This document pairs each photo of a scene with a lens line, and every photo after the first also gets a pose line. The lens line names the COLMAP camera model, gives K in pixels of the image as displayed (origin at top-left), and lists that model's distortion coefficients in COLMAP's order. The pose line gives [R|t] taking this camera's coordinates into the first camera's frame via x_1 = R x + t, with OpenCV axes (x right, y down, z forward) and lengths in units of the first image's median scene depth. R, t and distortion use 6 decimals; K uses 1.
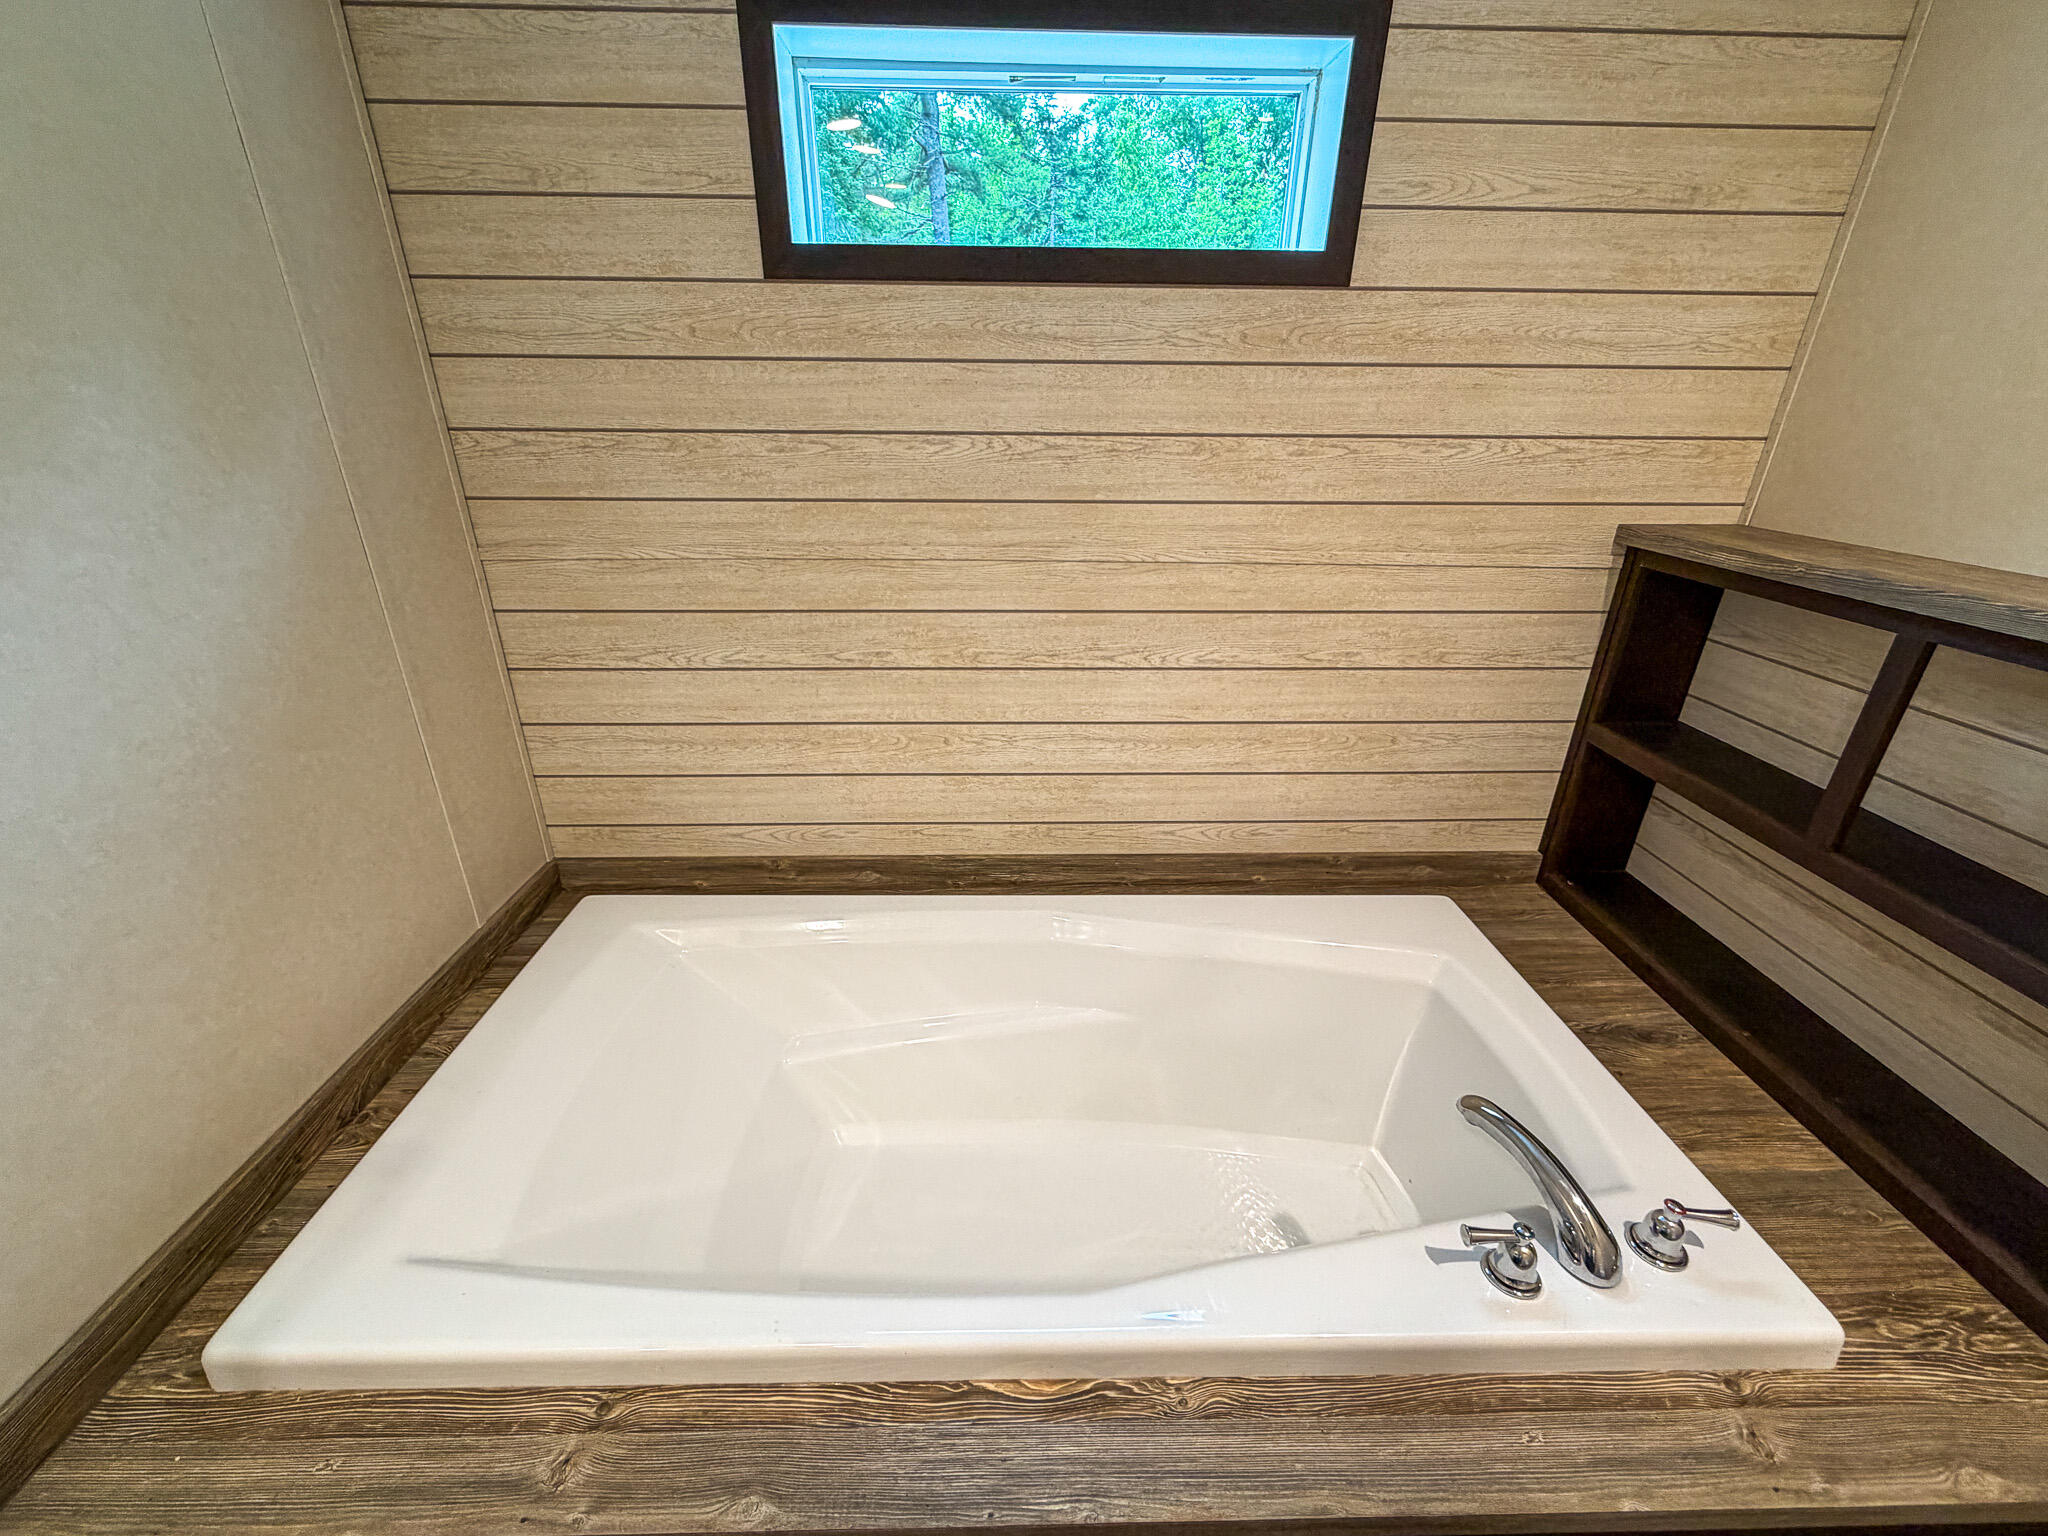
lens RADIAL K [[835.5, 0, 1027.0], [0, 835.5, 778.1], [0, 0, 1]] dist [0.003005, 0.001290]
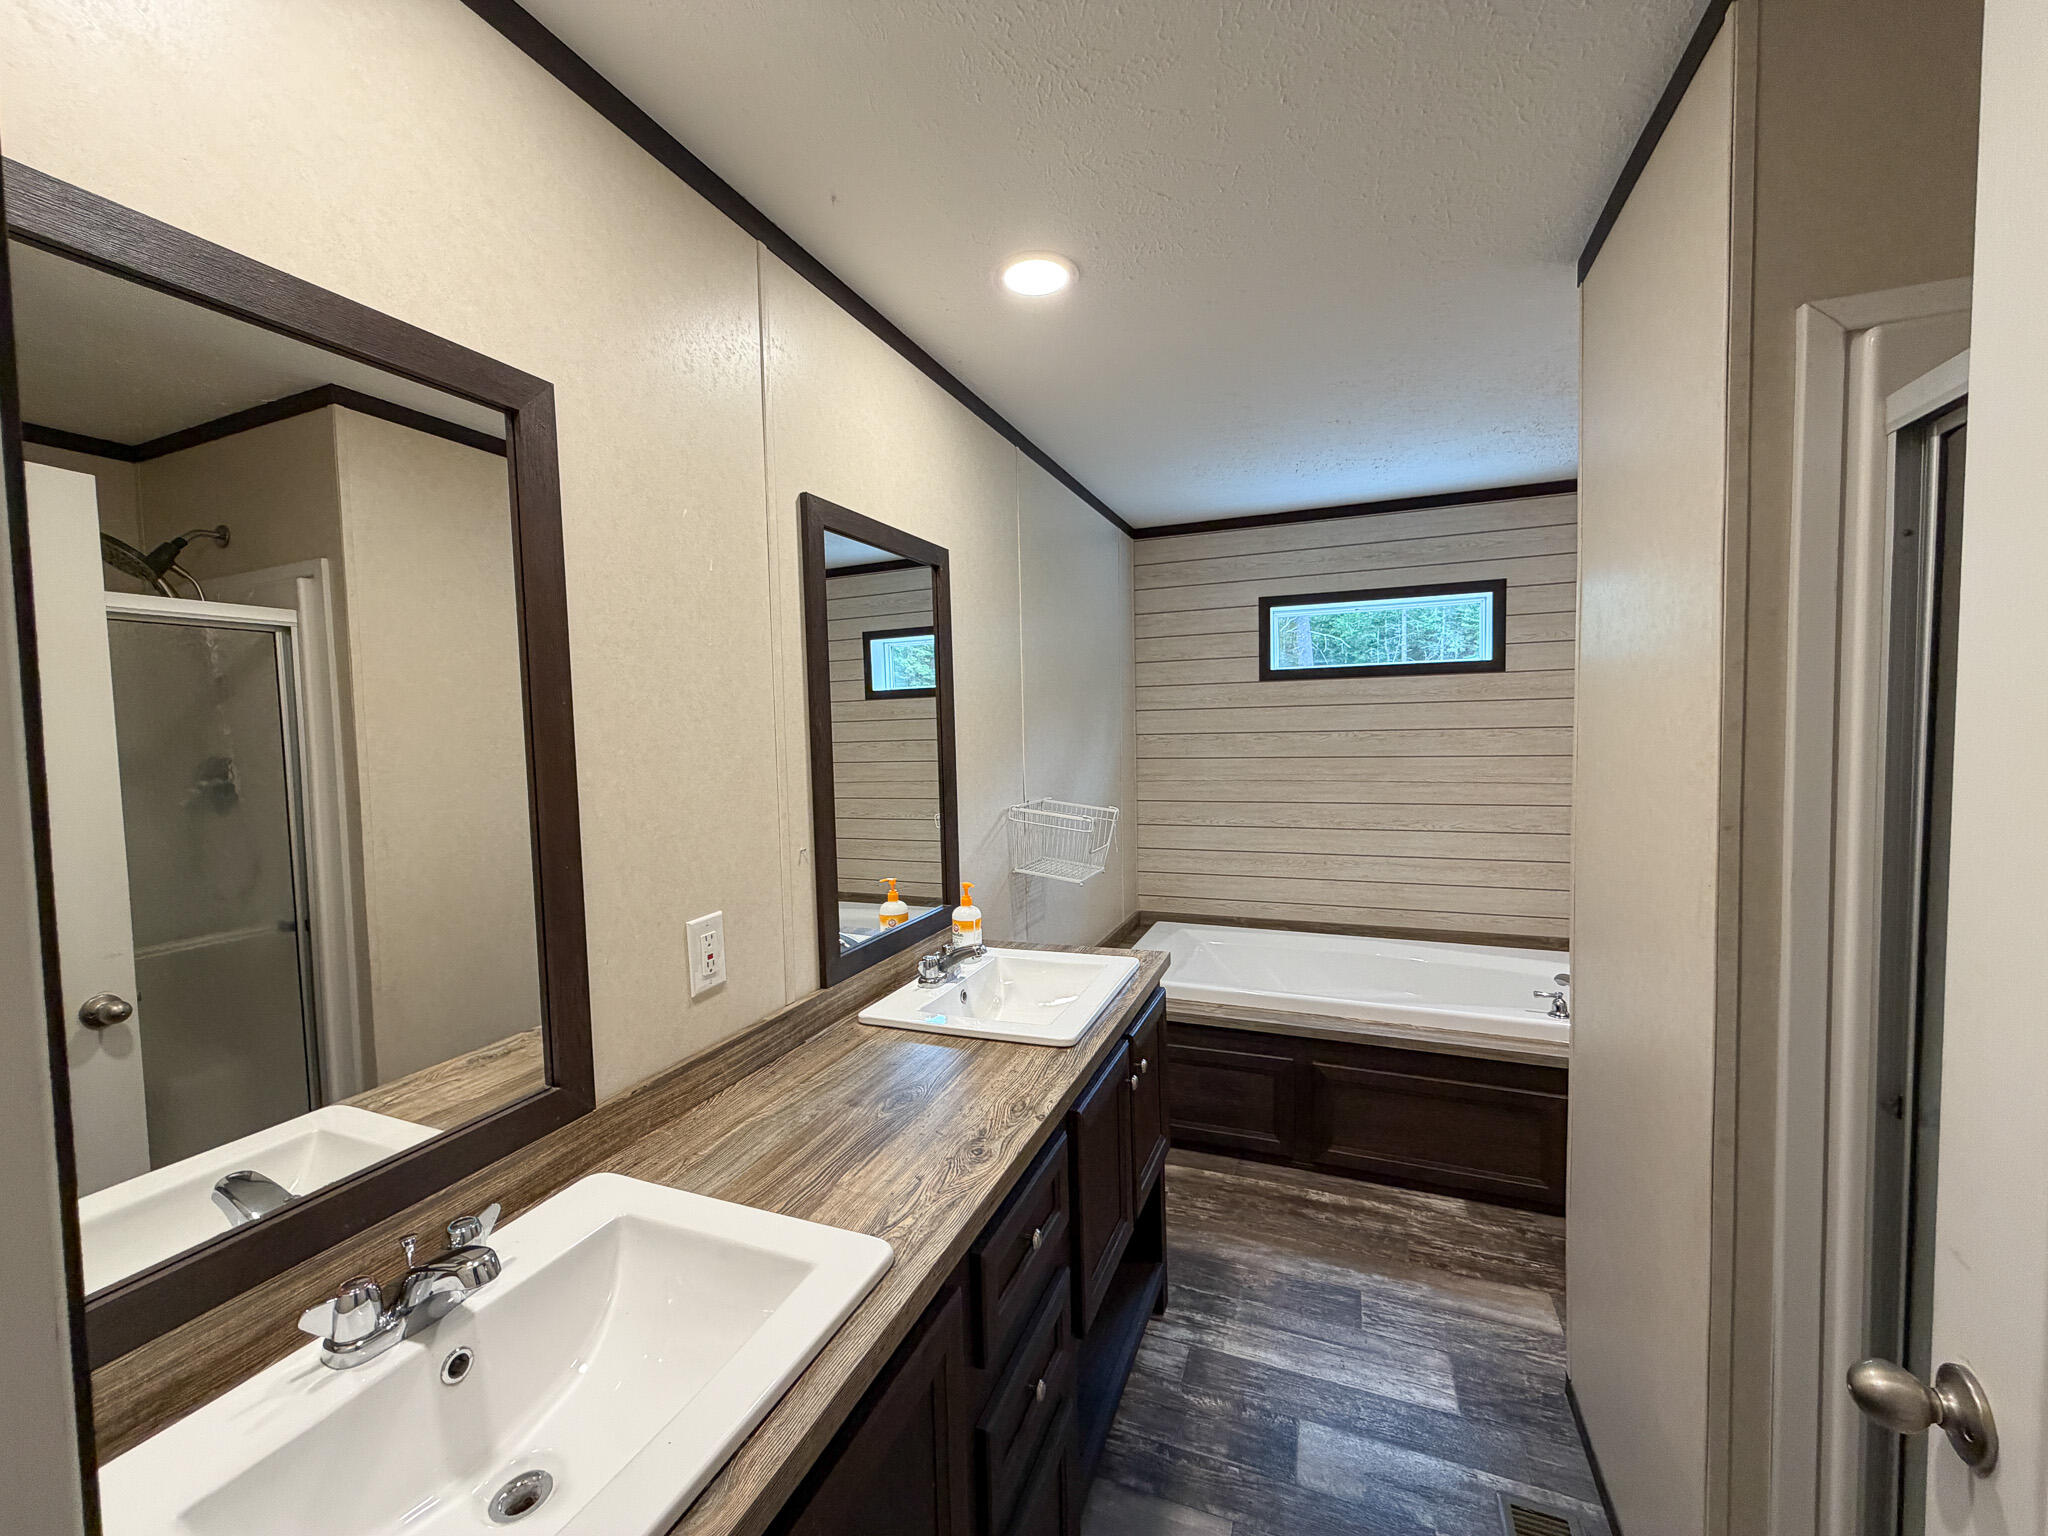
lens RADIAL K [[835.5, 0, 1022.1], [0, 835.5, 761.6], [0, 0, 1]] dist [0.003005, 0.001290]
pose [[0.916392, -0.011619, -0.400114, 0.060726], [-0.136673, 0.930424, -0.340046, 0.615505], [0.376226, 0.366300, 0.851045, -1.368638]]
